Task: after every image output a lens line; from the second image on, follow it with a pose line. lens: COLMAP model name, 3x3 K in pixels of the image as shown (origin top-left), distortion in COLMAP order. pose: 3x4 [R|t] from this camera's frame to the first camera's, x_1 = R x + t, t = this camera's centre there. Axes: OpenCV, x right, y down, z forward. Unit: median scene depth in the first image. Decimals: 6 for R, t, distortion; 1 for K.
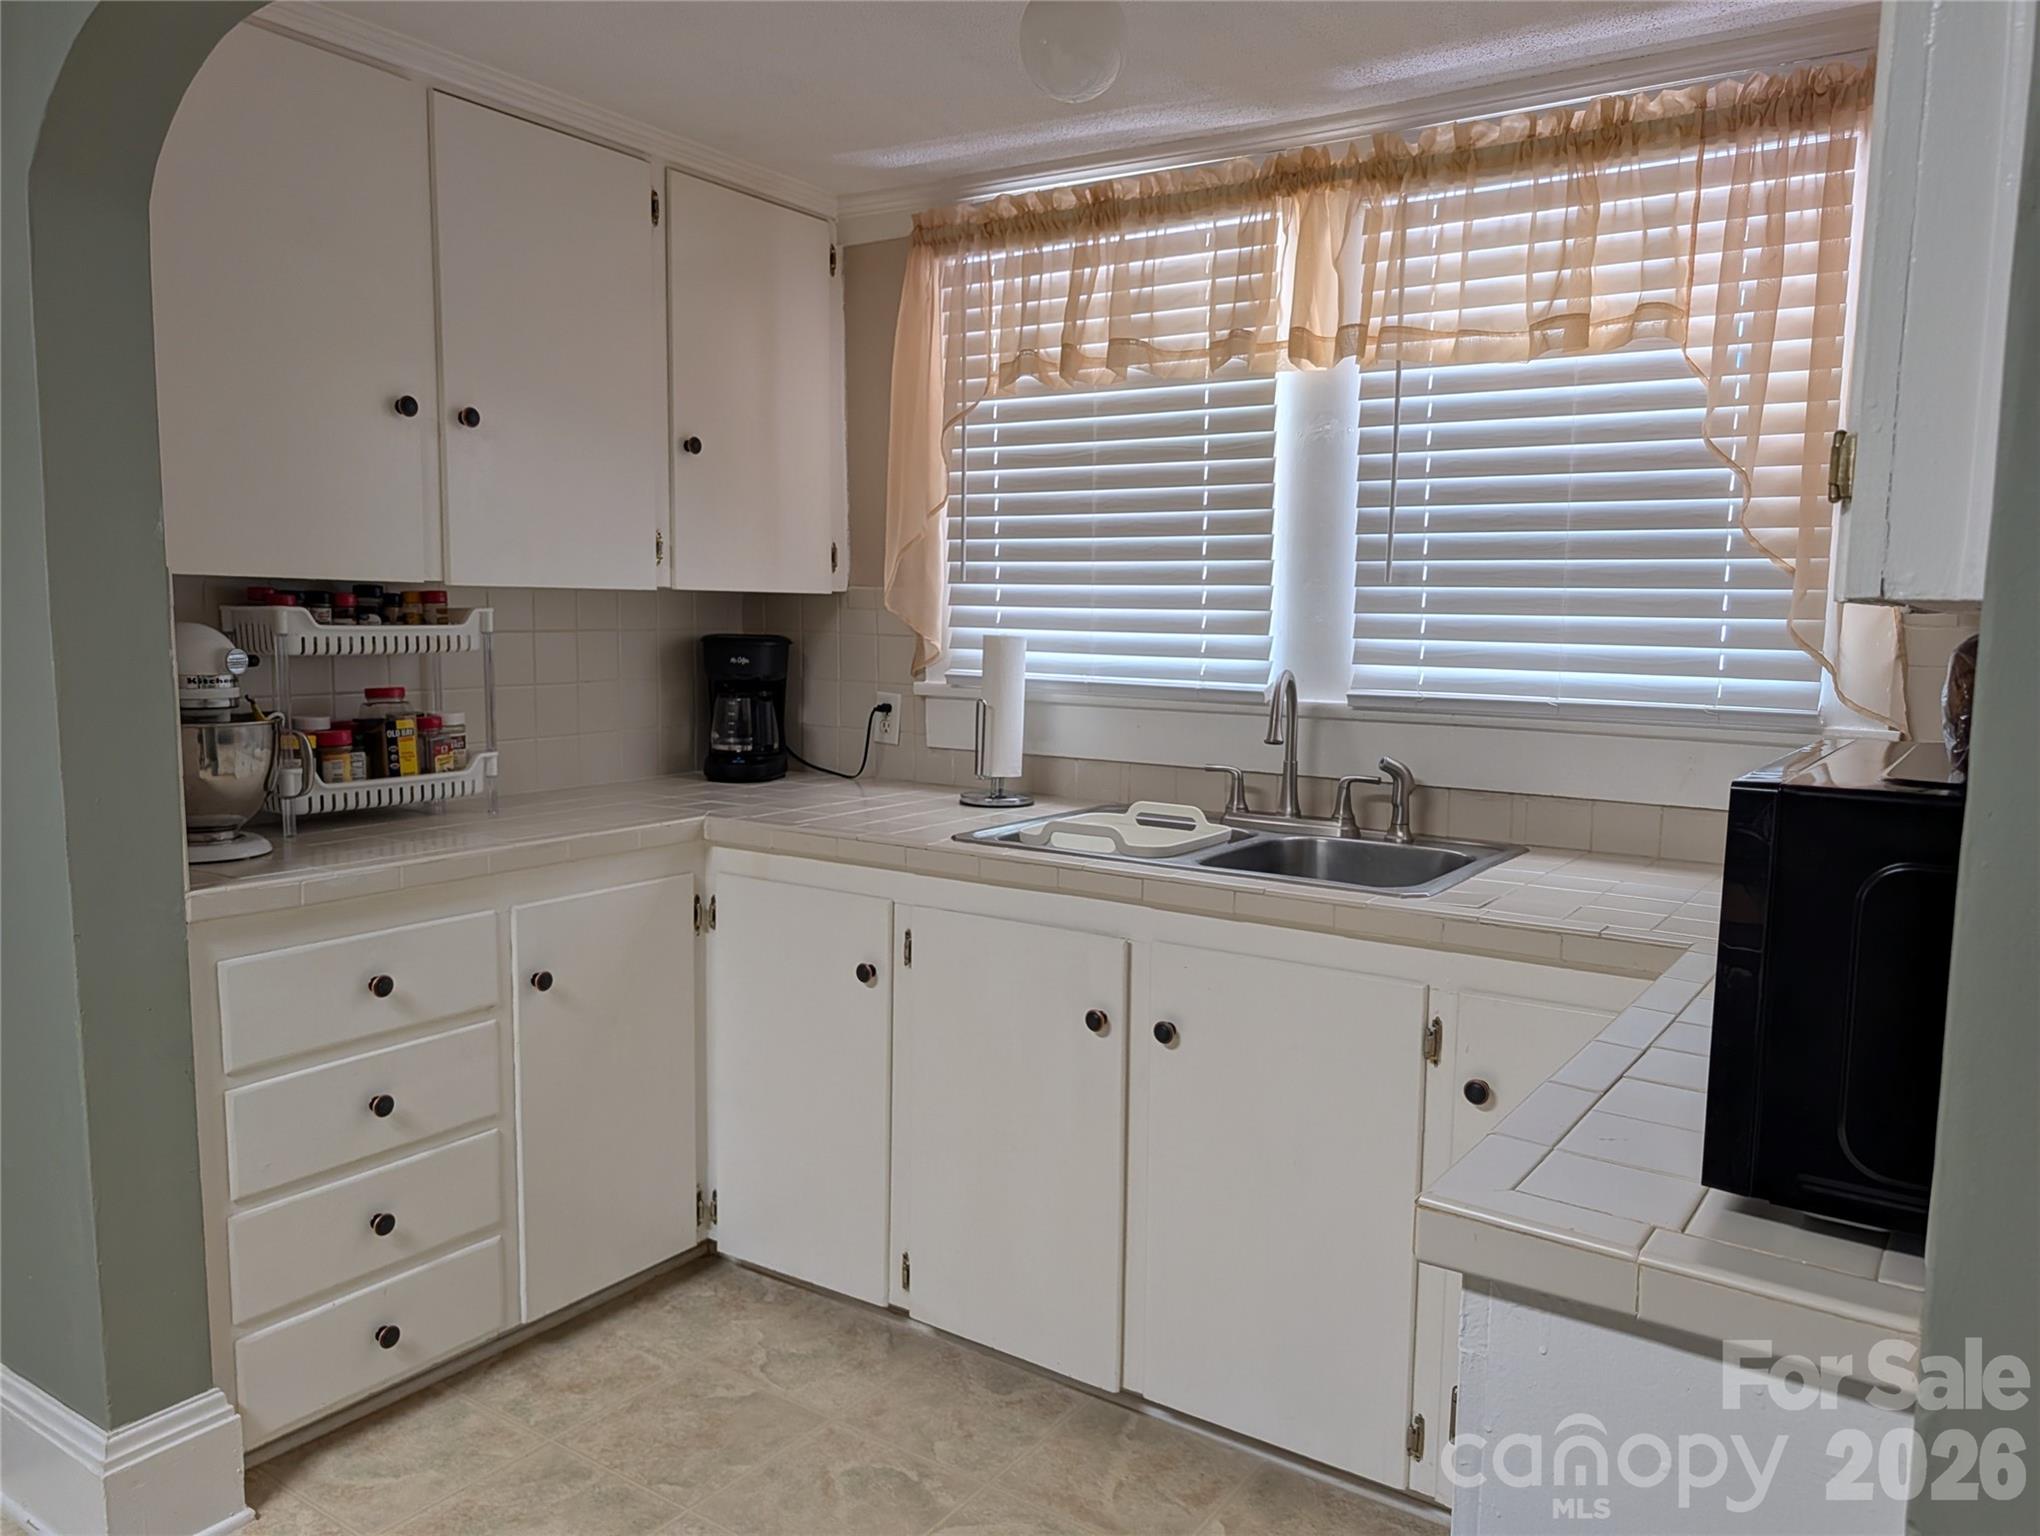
lens RADIAL K [[1491.8, 0, 1027.4], [0, 1491.8, 771.3], [0, 0, 1]] dist [0.014077, -0.017620]
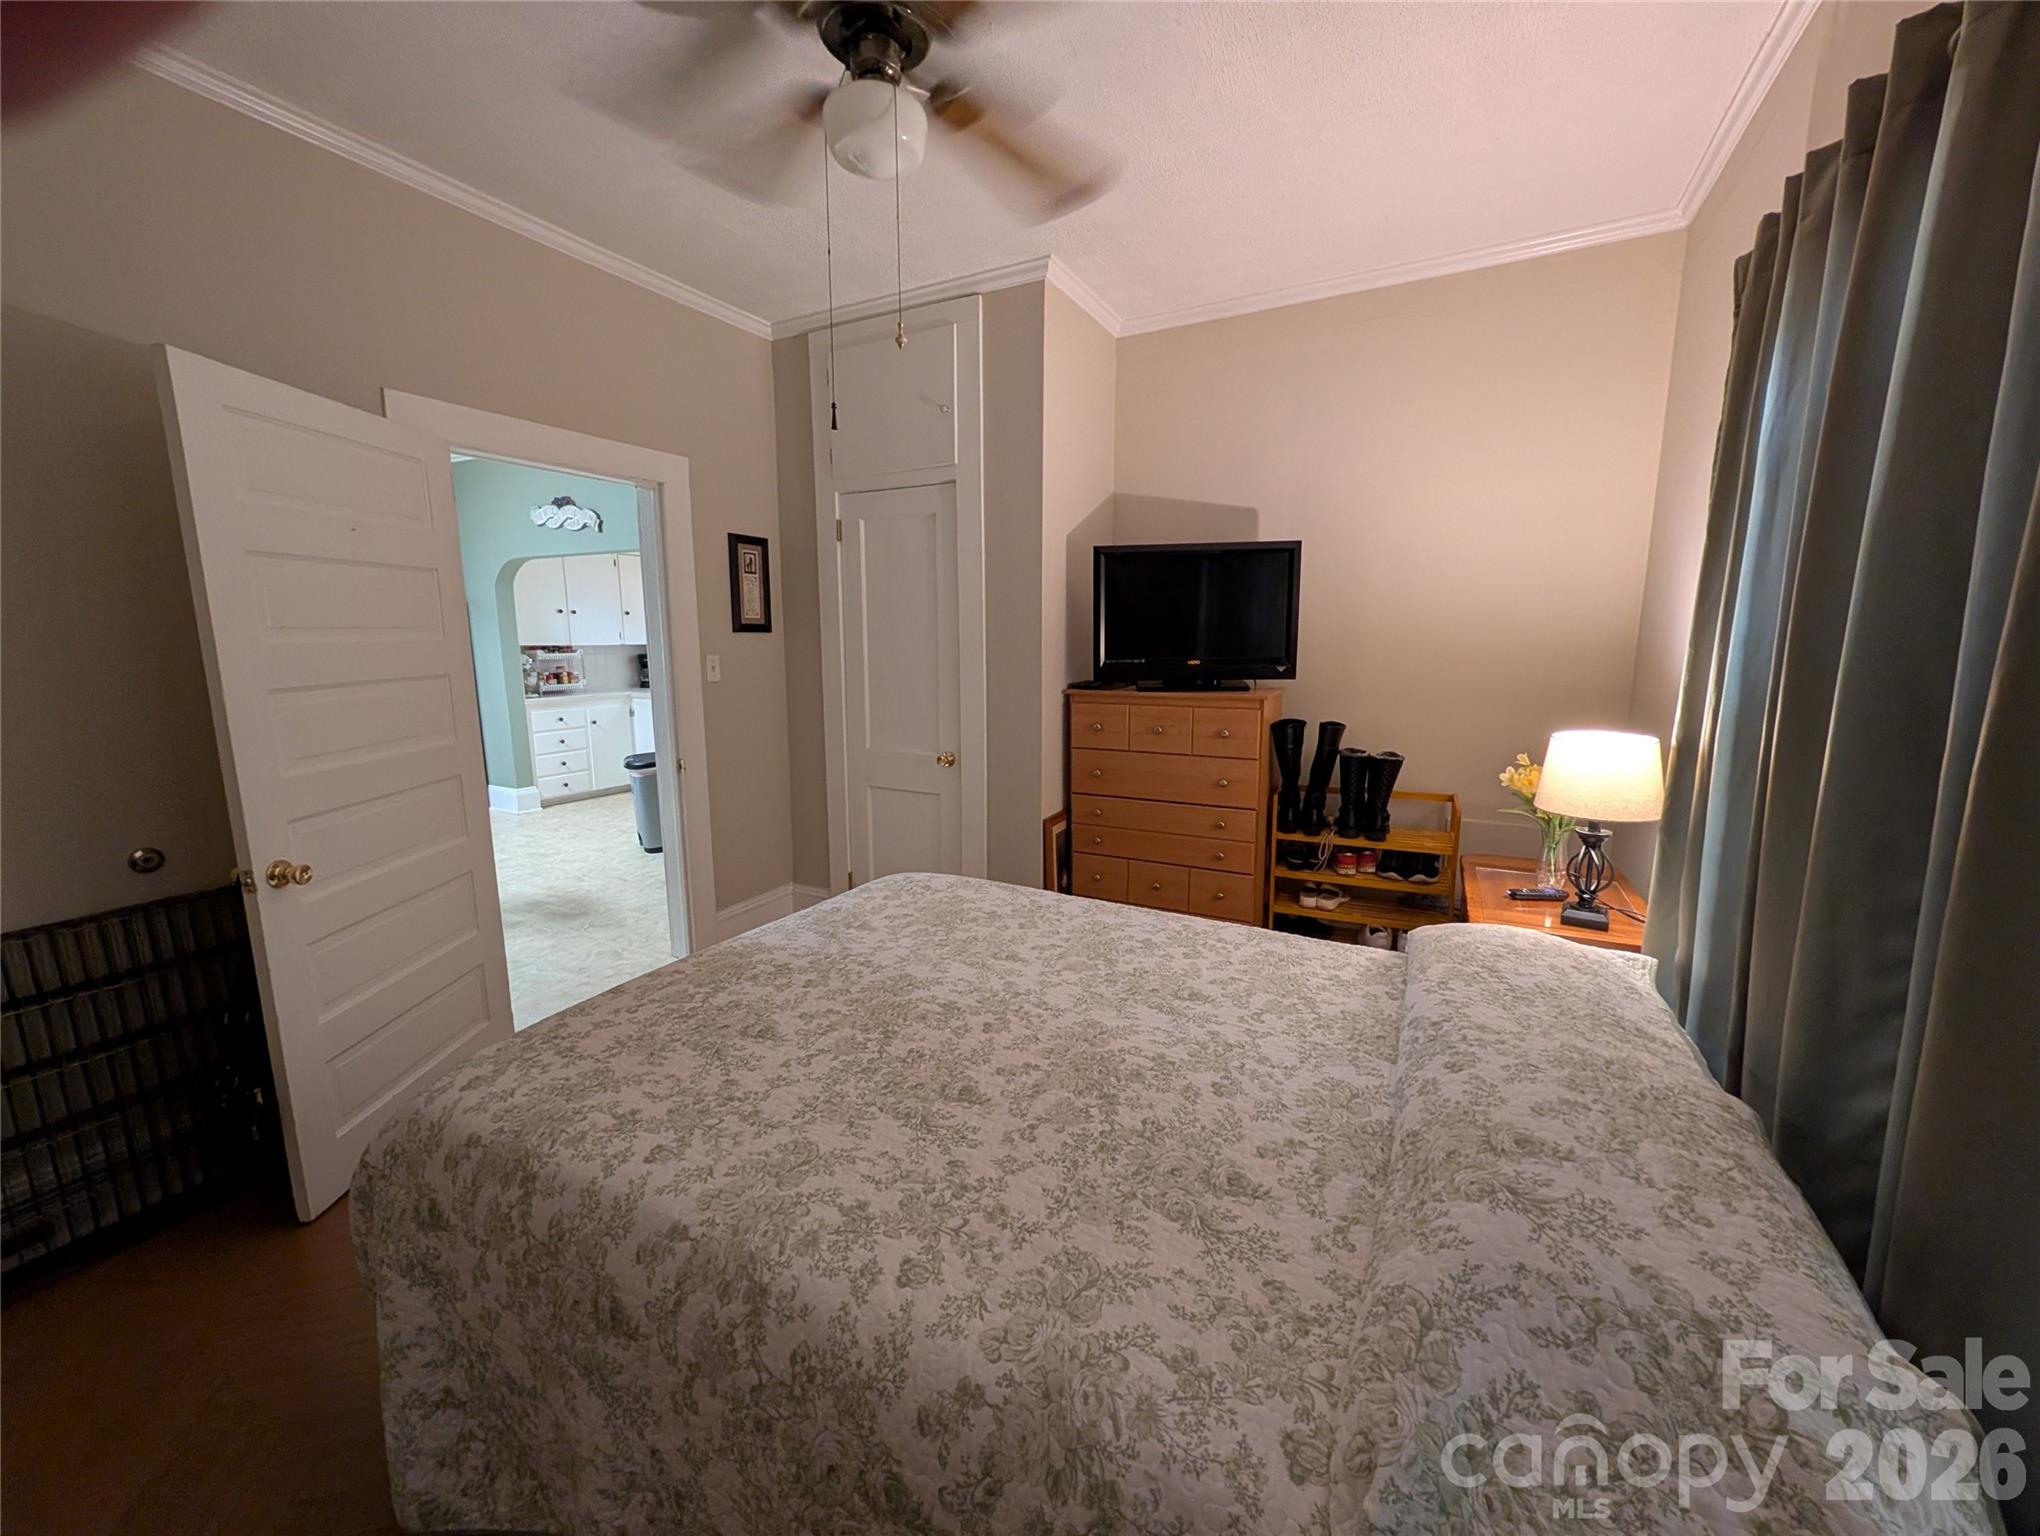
lens RADIAL K [[796.3, 0, 1013.3], [0, 796.3, 765.0], [0, 0, 1]] dist [-0.002831, 0.000746]
pose [[0.996055, -0.028773, 0.083946, 0.849878], [0.024262, 0.998232, 0.054267, 0.166799], [-0.085359, -0.052016, 0.994992, -1.798178]]
